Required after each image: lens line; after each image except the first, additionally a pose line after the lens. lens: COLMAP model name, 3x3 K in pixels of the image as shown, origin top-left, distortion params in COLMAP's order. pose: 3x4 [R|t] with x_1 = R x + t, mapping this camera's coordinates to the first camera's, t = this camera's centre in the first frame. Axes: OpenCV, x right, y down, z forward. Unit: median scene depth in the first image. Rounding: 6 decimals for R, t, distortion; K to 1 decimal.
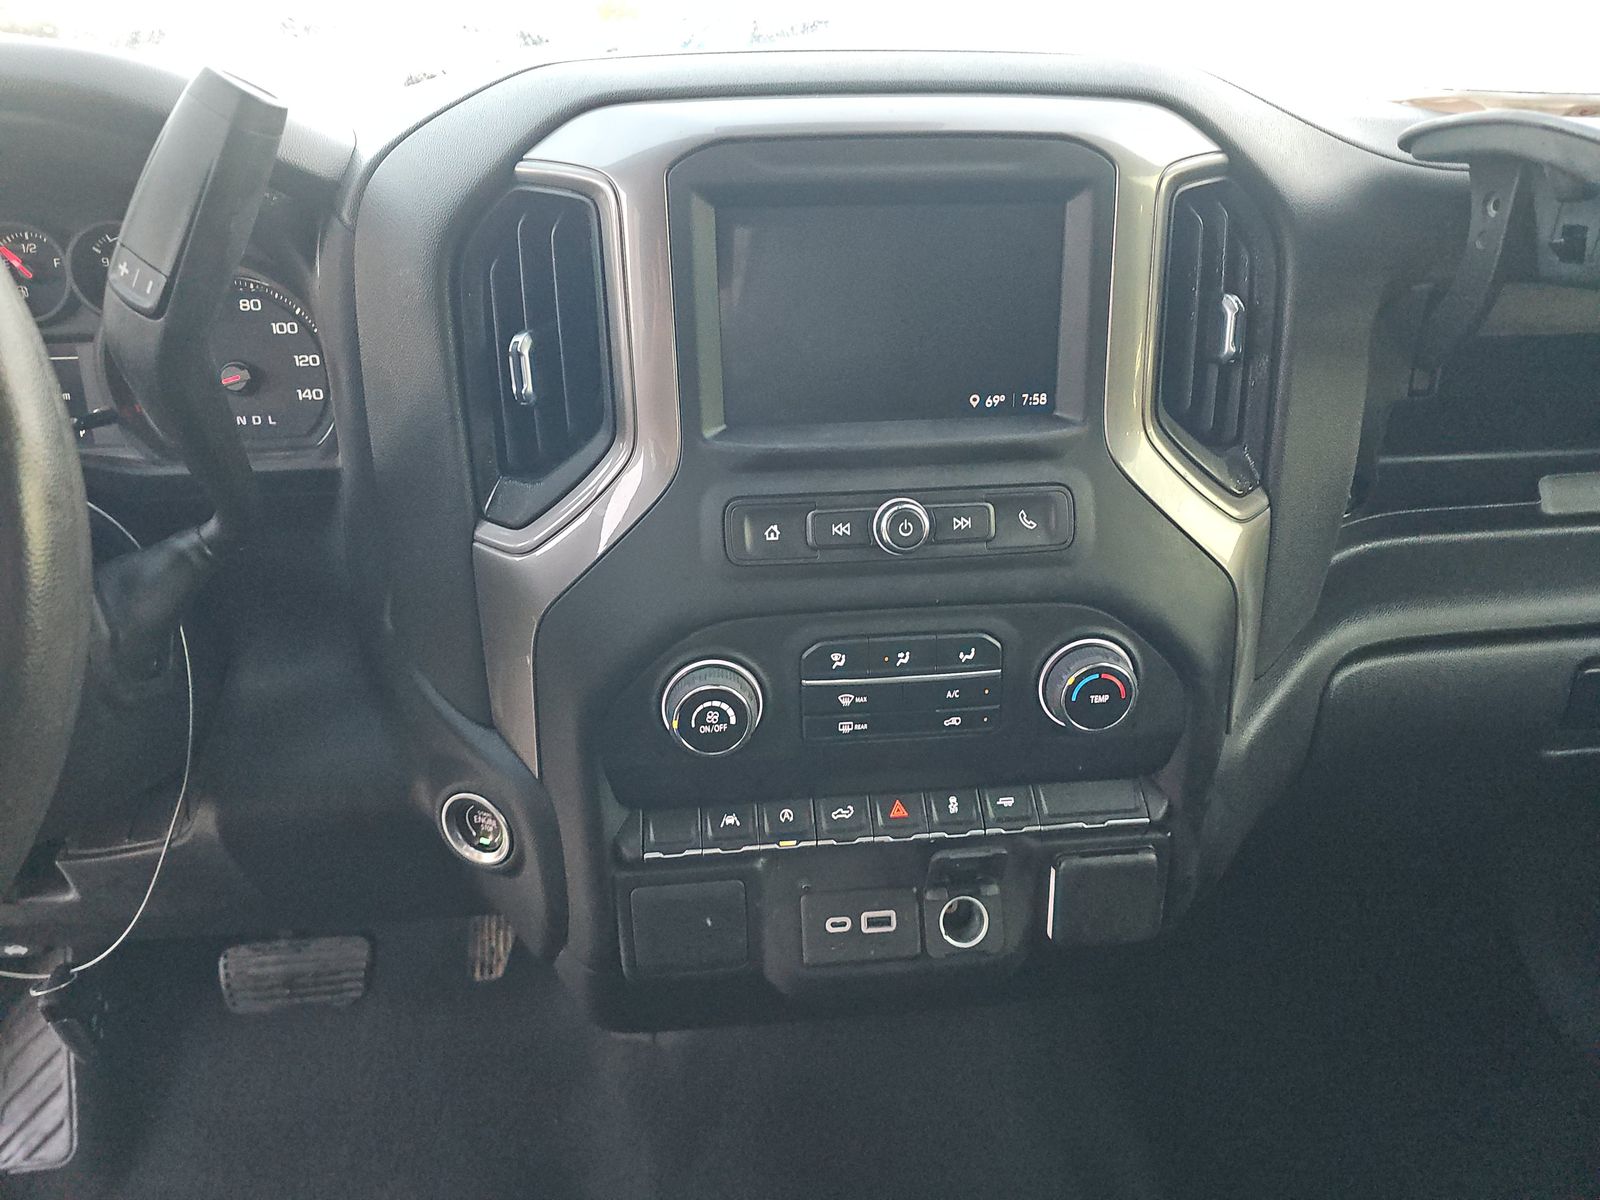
lens RADIAL K [[1073.9, 0, 798.4], [0, 1073.9, 589.4], [0, 0, 1]] dist [0.013556, -0.021074]
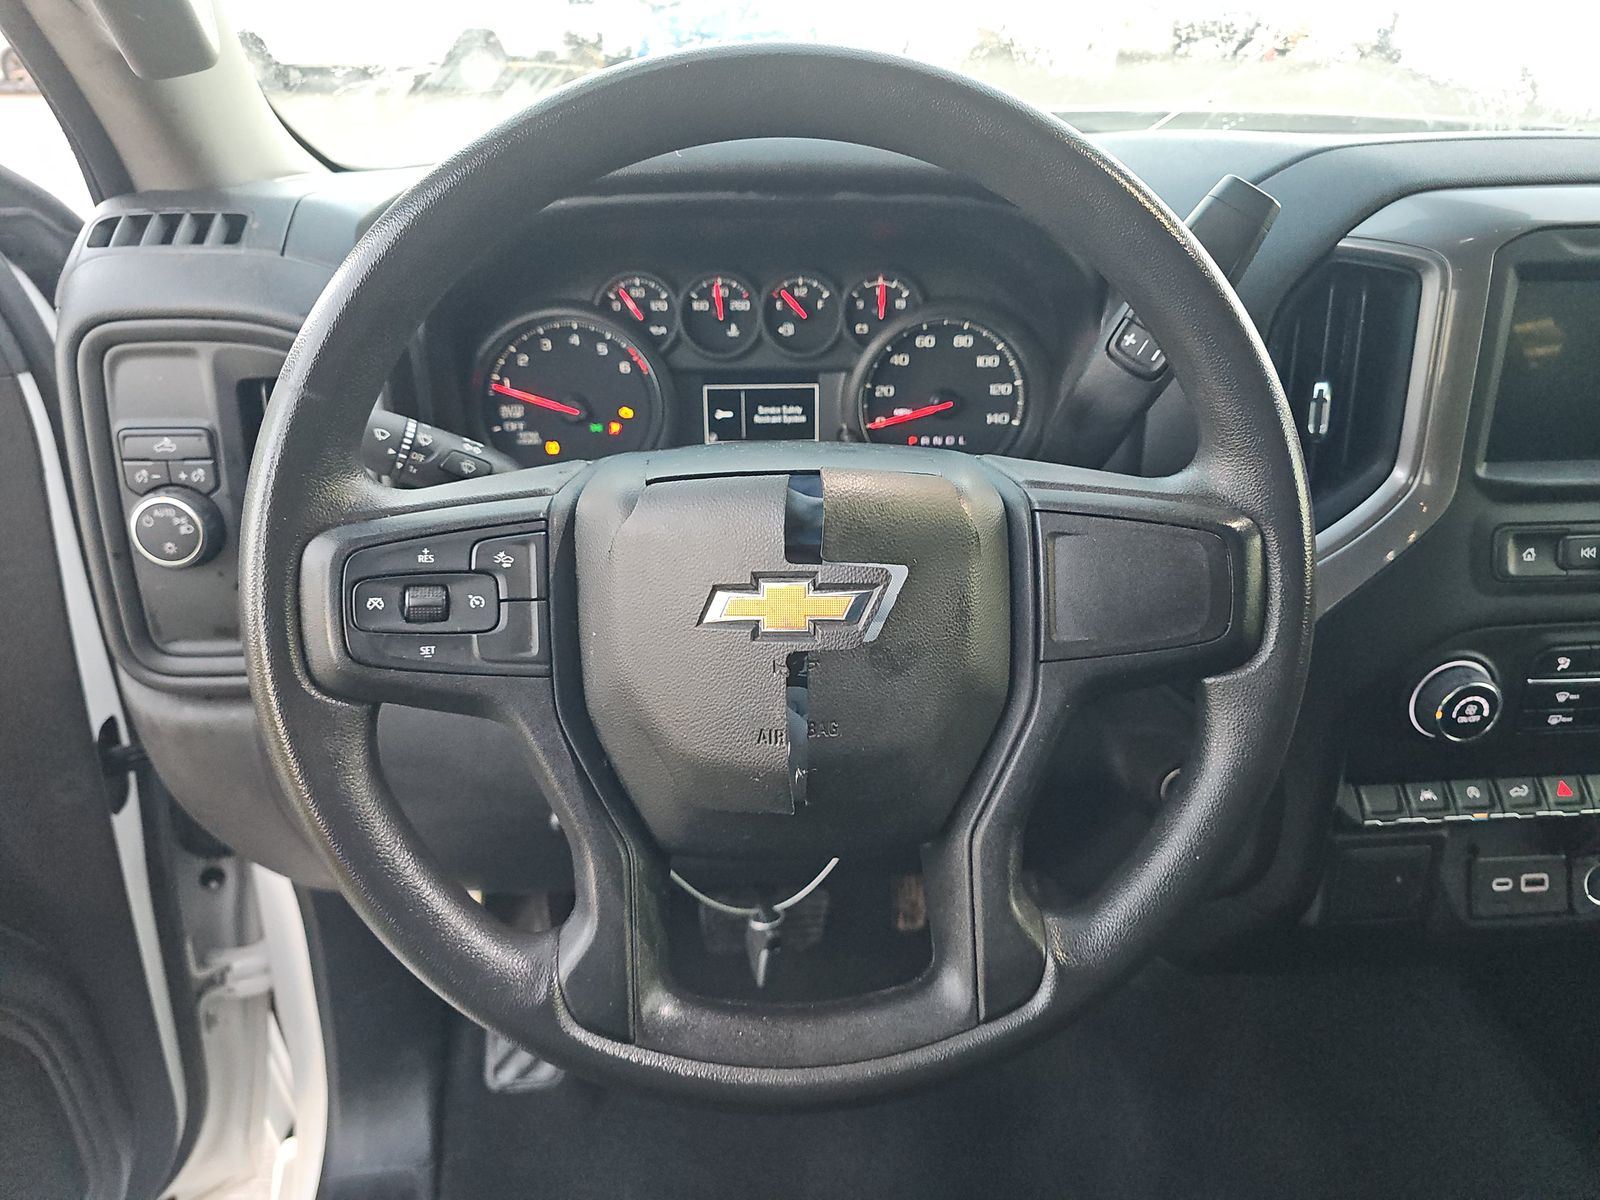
lens RADIAL K [[1073.9, 0, 804.9], [0, 1073.9, 607.9], [0, 0, 1]] dist [0.013556, -0.021074]
pose [[0.999663, 0.017515, -0.019178, -0.740418], [-0.016619, 0.998808, 0.045897, -0.033510], [0.019959, -0.045563, 0.998762, -0.186970]]
